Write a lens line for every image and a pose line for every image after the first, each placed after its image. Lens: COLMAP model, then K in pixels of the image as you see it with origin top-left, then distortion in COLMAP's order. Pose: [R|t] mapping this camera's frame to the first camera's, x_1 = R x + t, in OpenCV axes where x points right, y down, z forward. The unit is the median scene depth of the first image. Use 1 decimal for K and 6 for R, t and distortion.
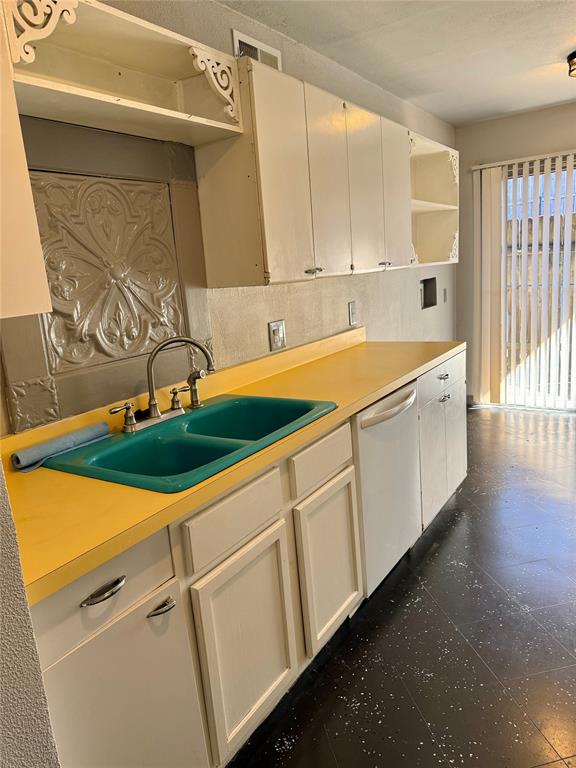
lens RADIAL K [[542.5, 0, 305.3], [0, 542.5, 380.1], [0, 0, 1]] dist [0.055416, -0.052003]
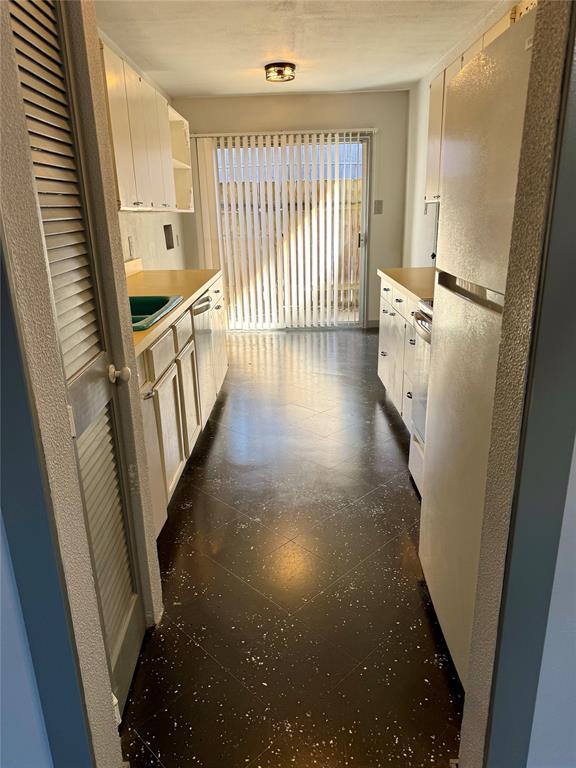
lens RADIAL K [[542.5, 0, 305.3], [0, 542.5, 380.1], [0, 0, 1]] dist [0.055416, -0.052003]
pose [[0.828326, -0.117666, 0.547751, -0.503810], [0.084019, 0.992729, 0.086199, 0.172686], [-0.553911, -0.025379, 0.832189, -0.424504]]
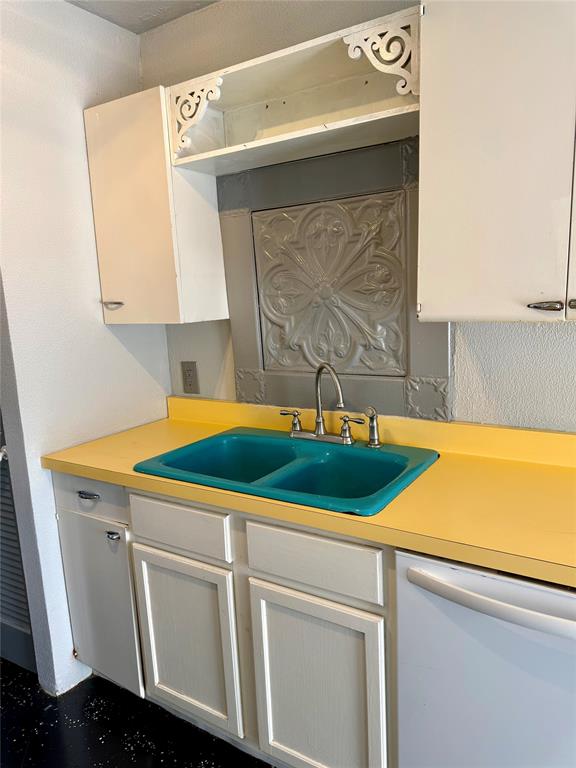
lens RADIAL K [[540.7, 0, 288.0], [0, 540.7, 384.0], [0, 0, 1]] dist [0.105905, -0.166760]
pose [[0.003032, 0.246734, -0.969079, 0.674565], [-0.165879, 0.955781, 0.242829, -0.255520], [0.986141, 0.160014, 0.043826, 0.863182]]
